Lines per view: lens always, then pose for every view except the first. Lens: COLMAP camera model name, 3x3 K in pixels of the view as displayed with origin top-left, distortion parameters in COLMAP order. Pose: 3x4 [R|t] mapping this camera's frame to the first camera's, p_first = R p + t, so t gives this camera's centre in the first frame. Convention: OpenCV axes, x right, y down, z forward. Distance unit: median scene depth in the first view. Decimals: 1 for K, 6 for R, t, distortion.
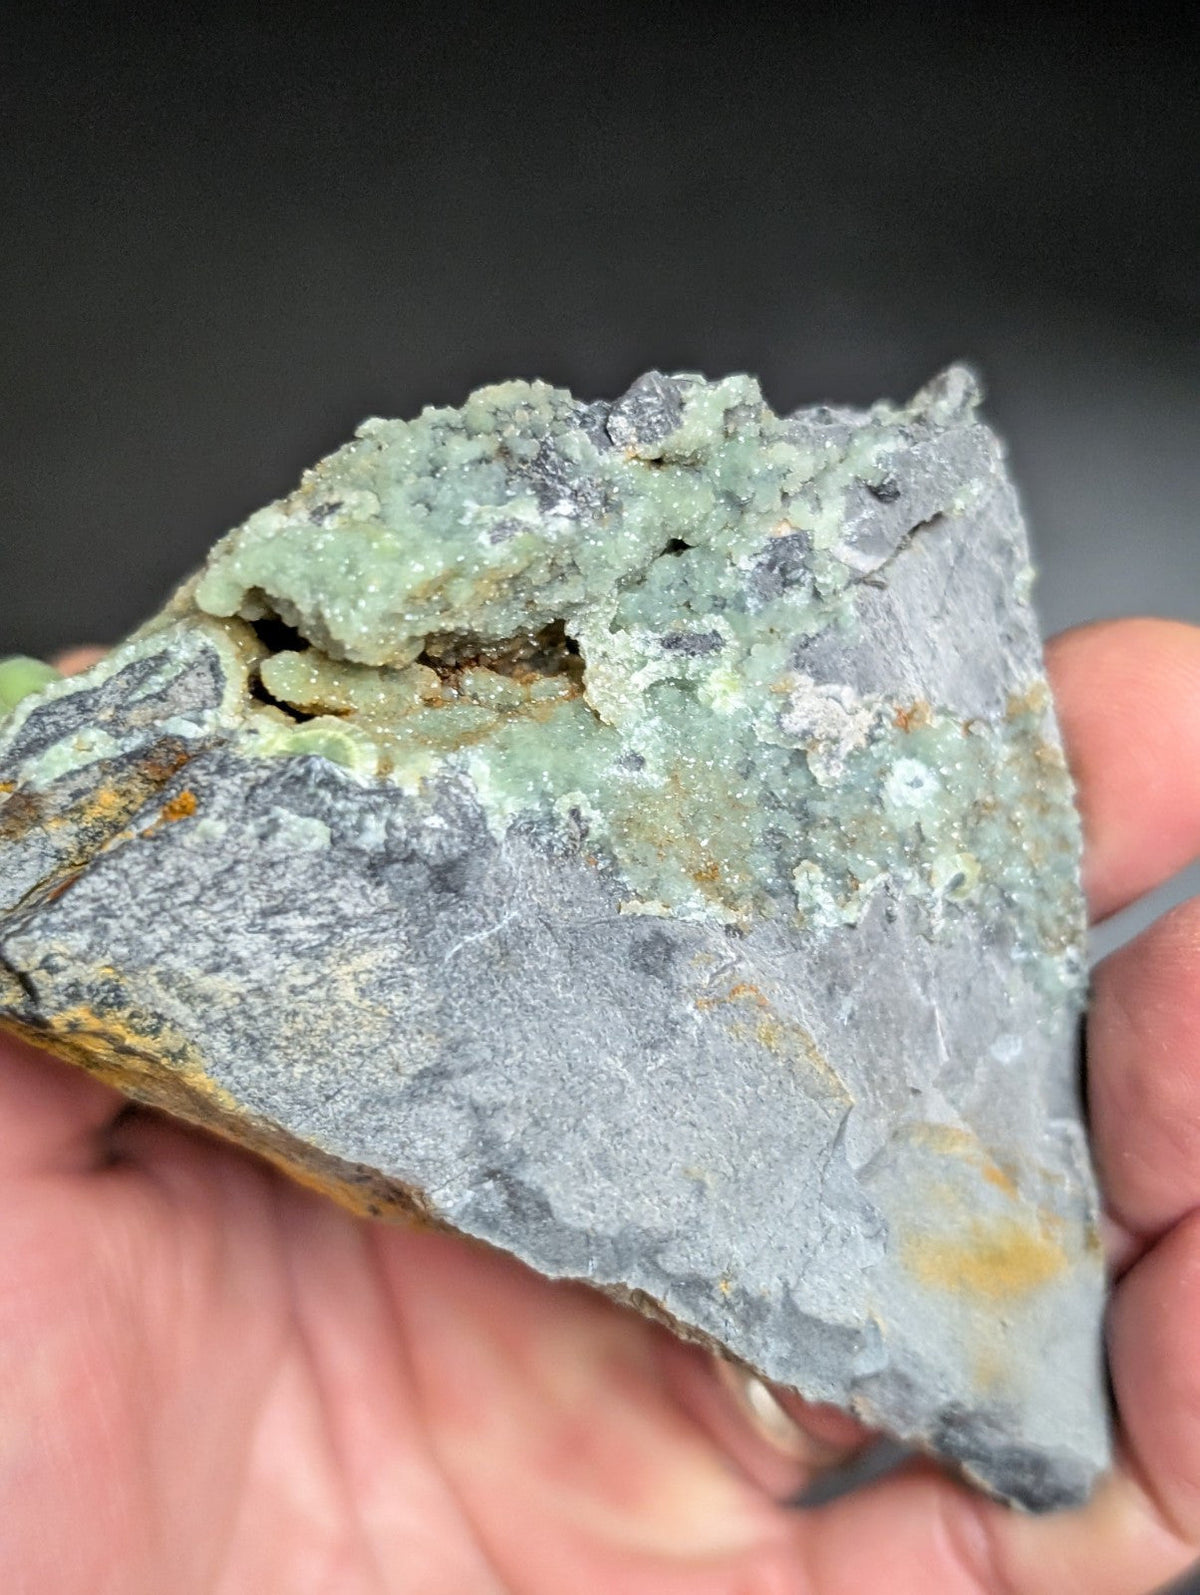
lens RADIAL K [[2047.5, 0, 611.9], [0, 2047.5, 766.5], [0, 0, 1]] dist [0.150046, -1.167302]
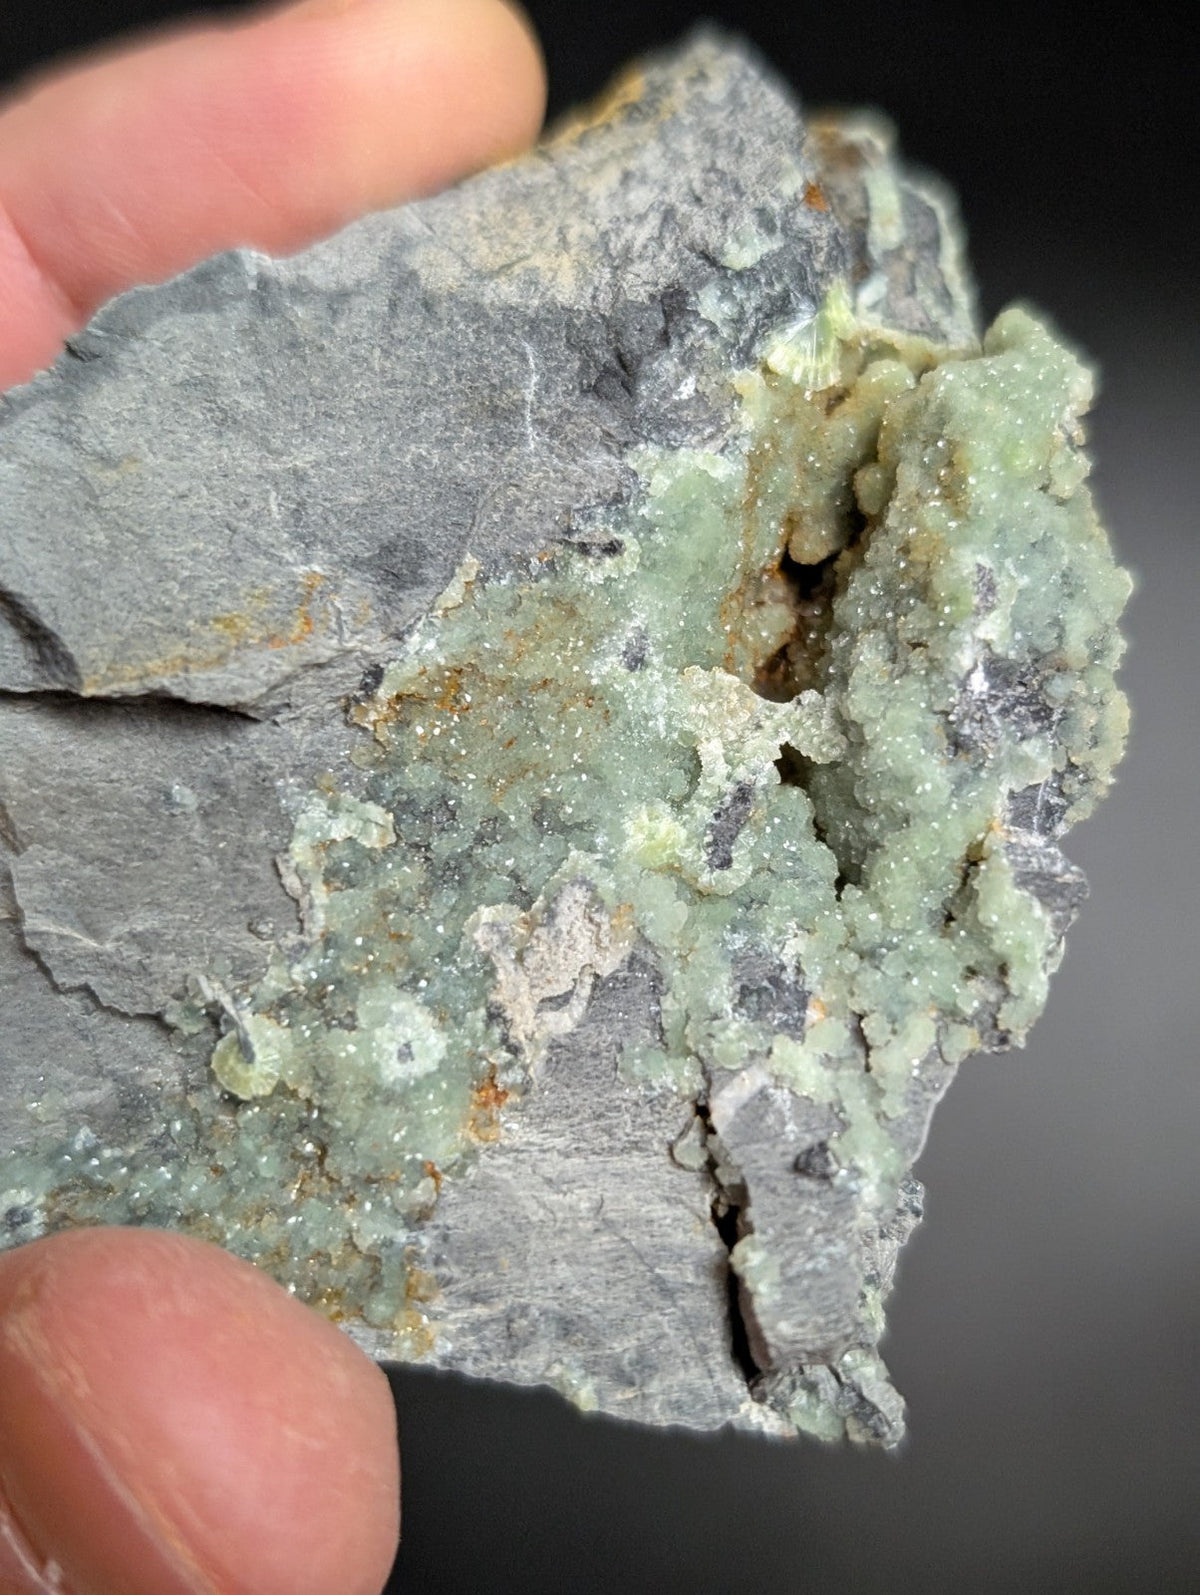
lens RADIAL K [[2082.7, 0, 606.1], [0, 2082.7, 833.1], [0, 0, 1]] dist [0.137893, -1.252917]
pose [[-0.380950, 0.720089, -0.579956, 0.518866], [-0.899446, -0.433922, 0.052041, -0.062360], [-0.214181, 0.541464, 0.812984, 0.398481]]
